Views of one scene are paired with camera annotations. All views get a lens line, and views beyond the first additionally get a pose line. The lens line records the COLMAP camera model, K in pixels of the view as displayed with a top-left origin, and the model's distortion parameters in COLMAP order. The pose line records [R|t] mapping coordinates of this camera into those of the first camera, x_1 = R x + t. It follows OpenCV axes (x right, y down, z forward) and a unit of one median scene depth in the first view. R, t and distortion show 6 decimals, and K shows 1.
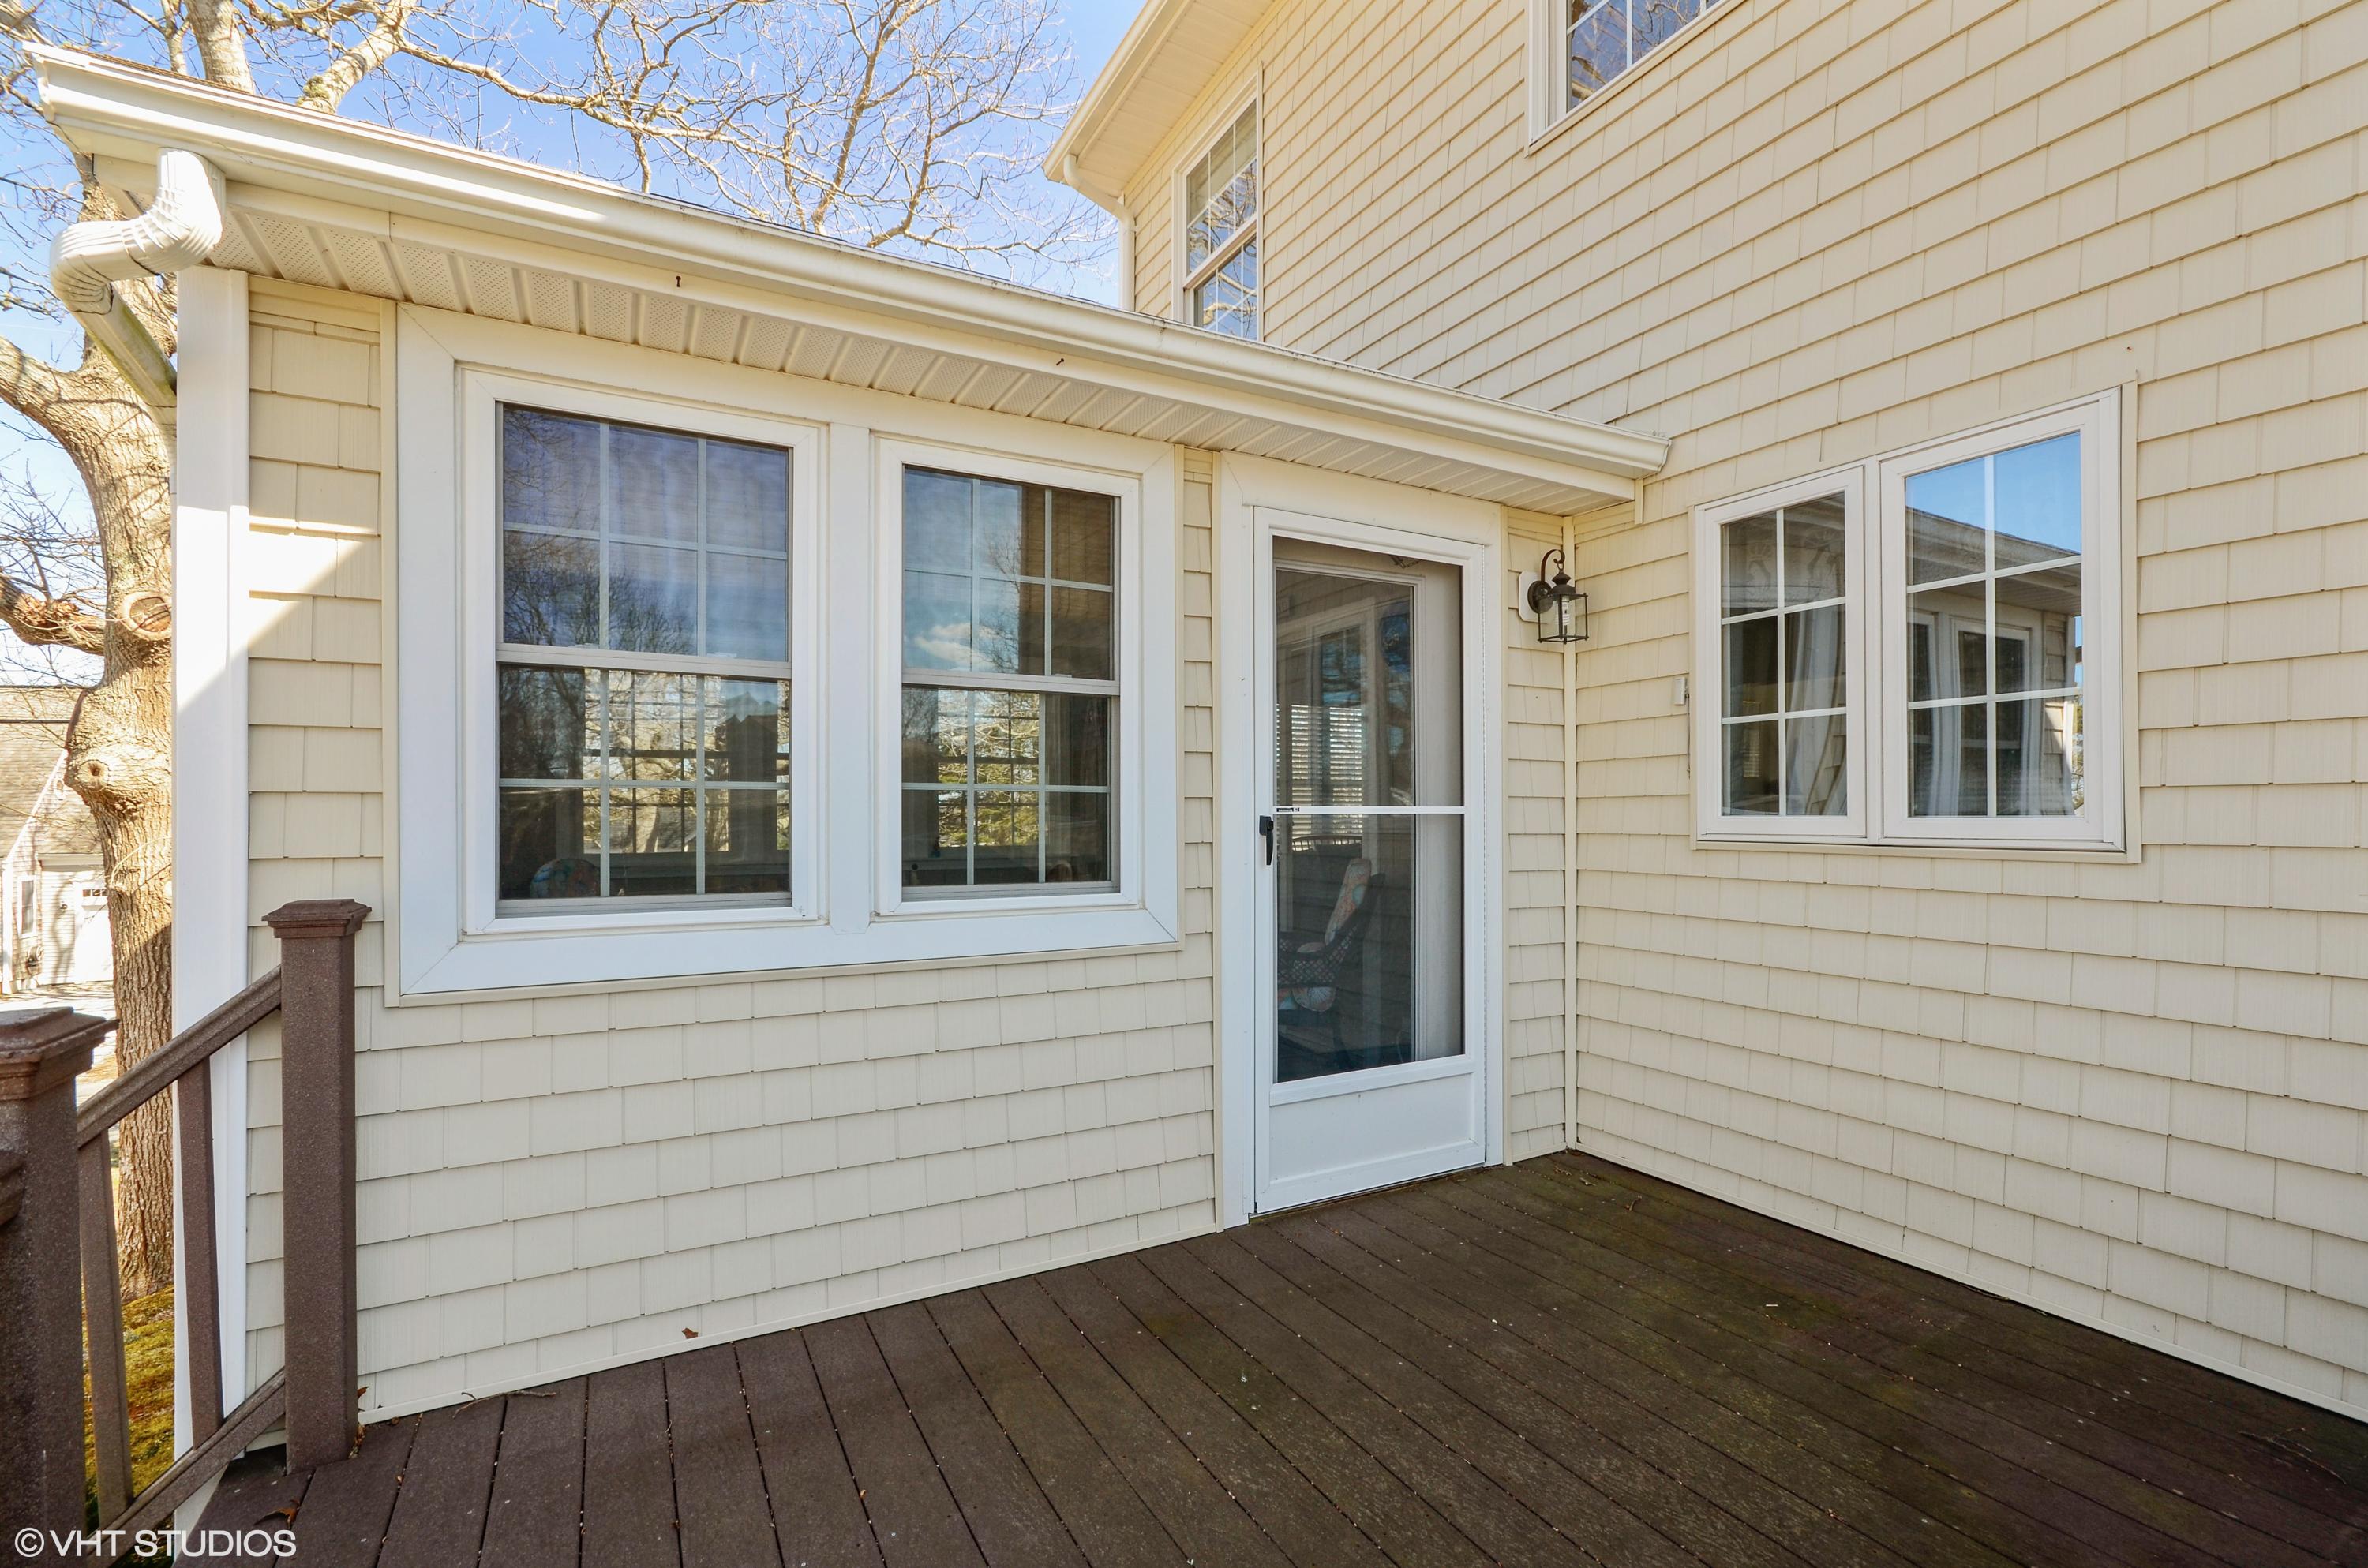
lens RADIAL K [[1064.3, 0, 1192.7], [0, 1064.3, 822.7], [0, 0, 1]] dist [-0.005192, -0.000047]
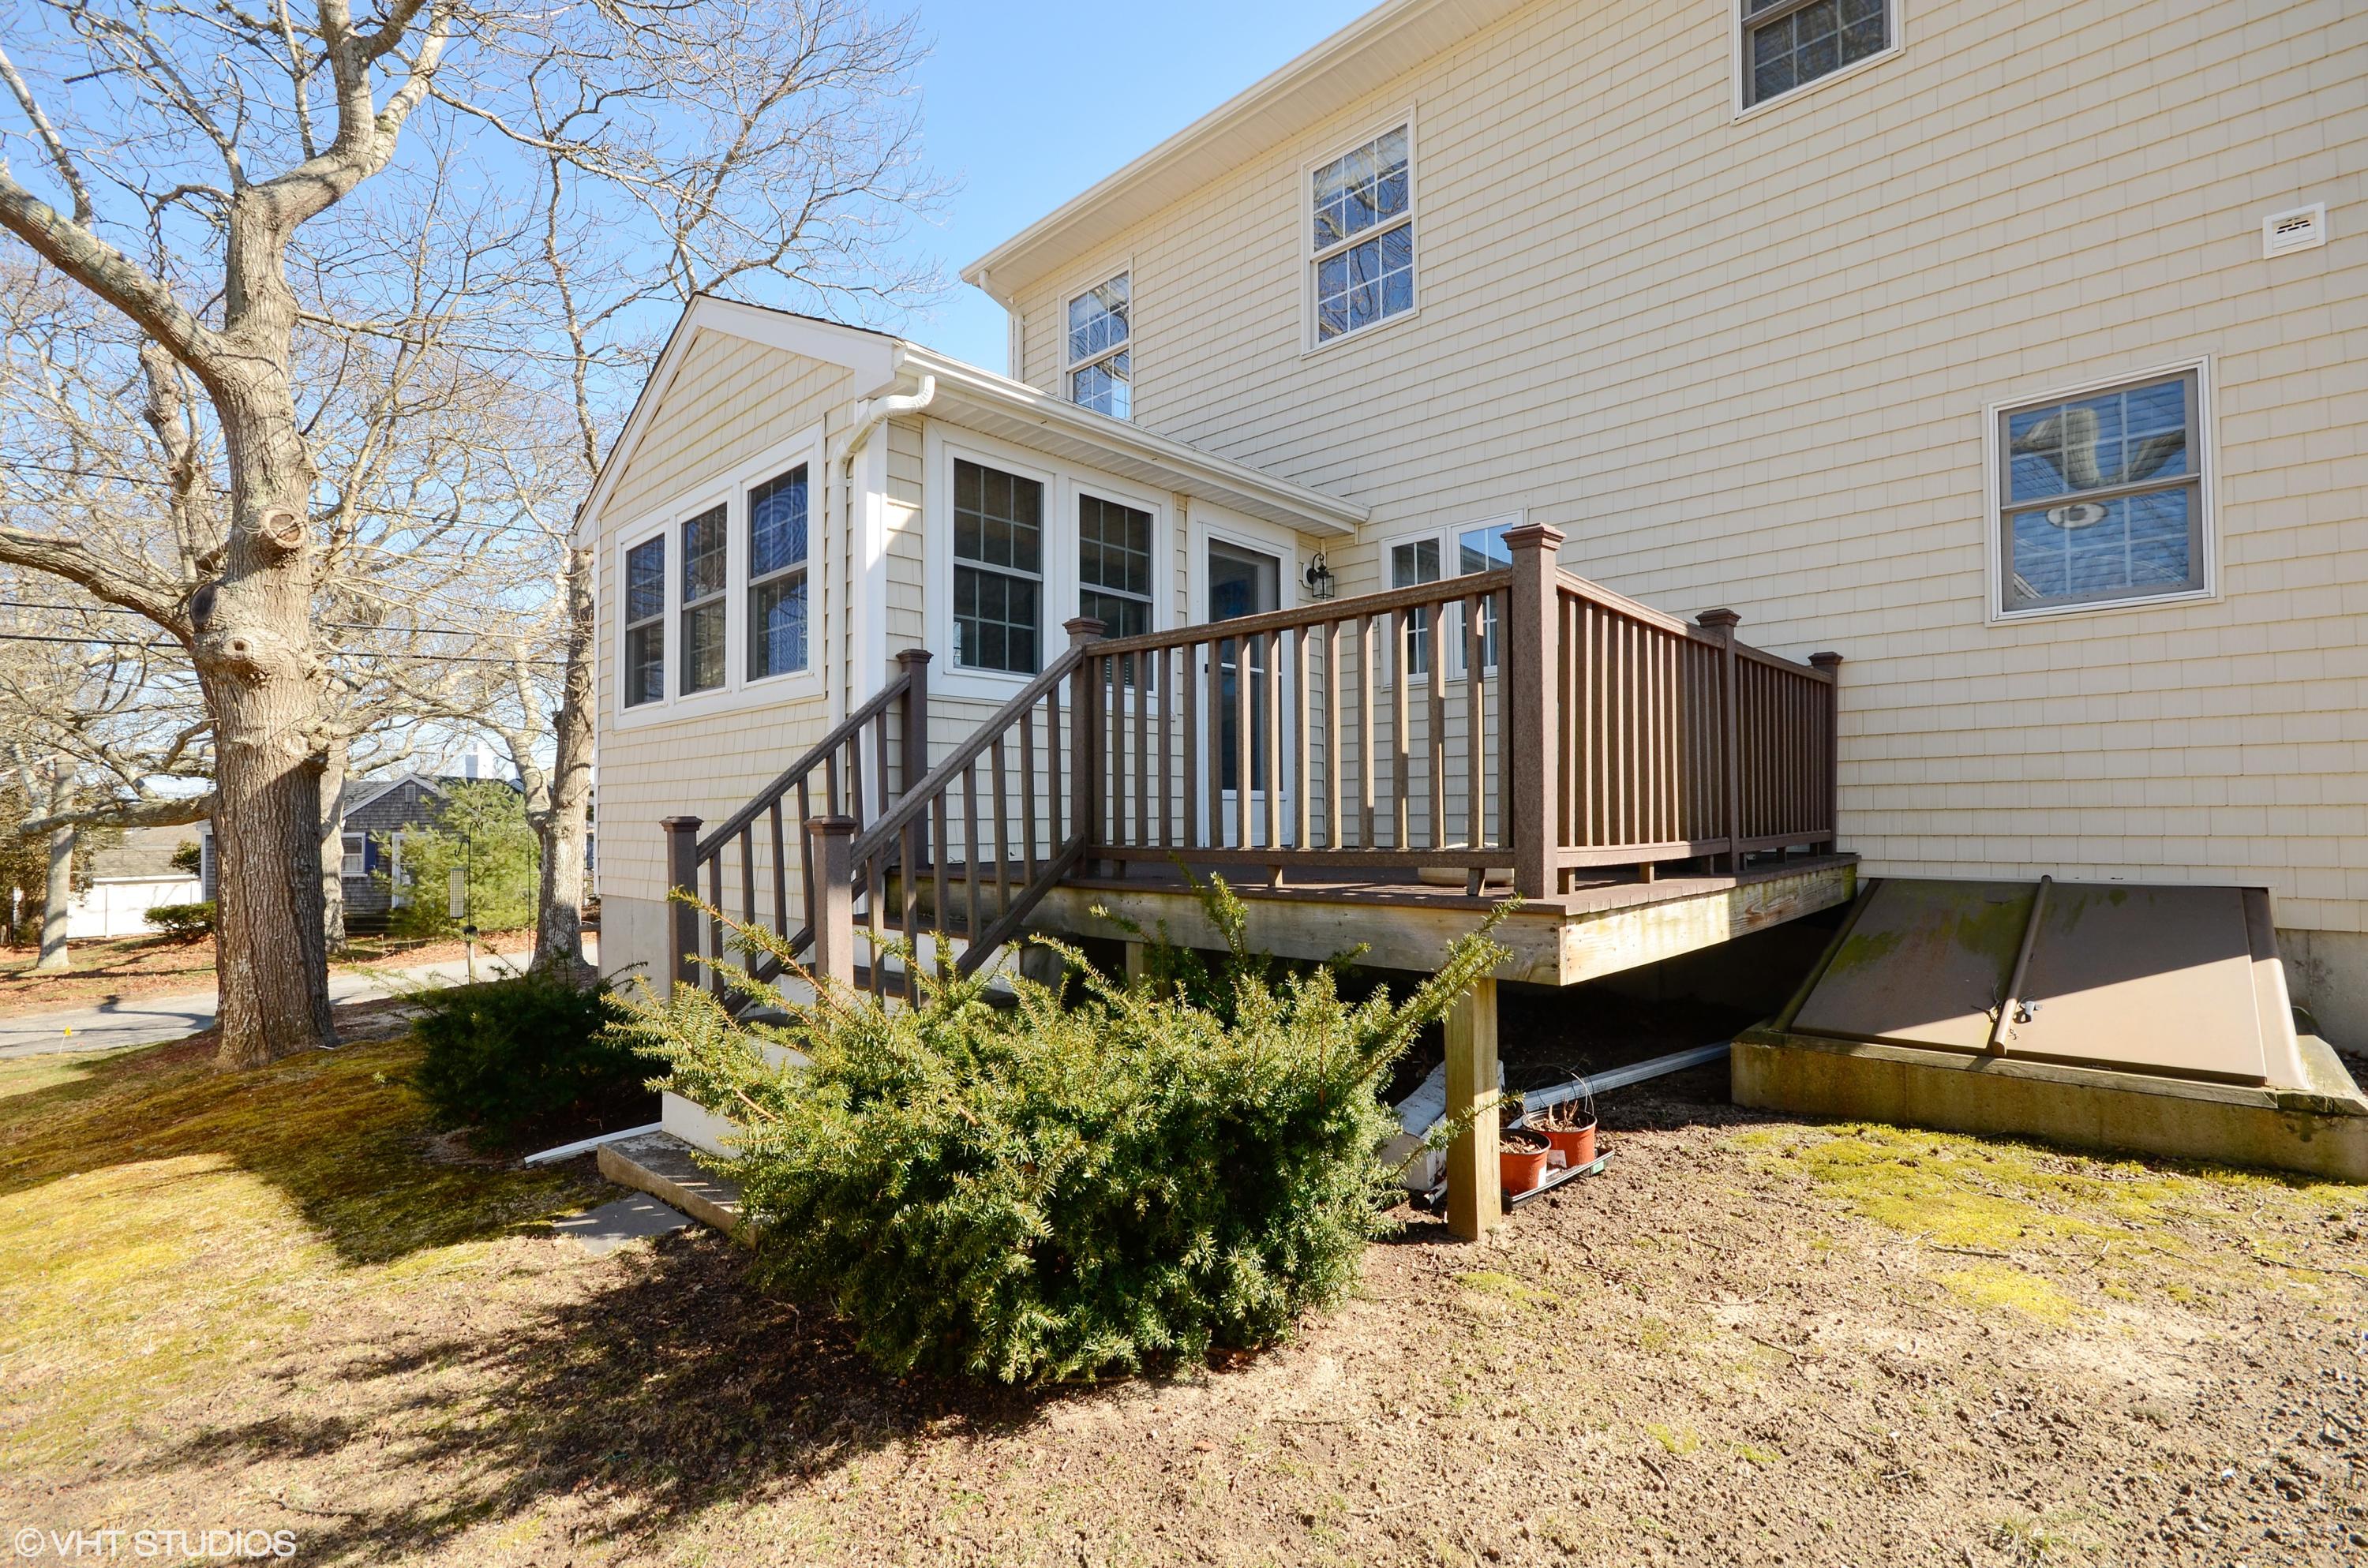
lens RADIAL K [[1064.3, 0, 1192.7], [0, 1064.3, 822.7], [0, 0, 1]] dist [-0.005192, -0.000047]
pose [[0.949861, -0.005094, 0.312630, -0.547947], [0.005761, 0.999983, -0.001210, 0.270856], [-0.312618, 0.002950, 0.949874, -0.902864]]
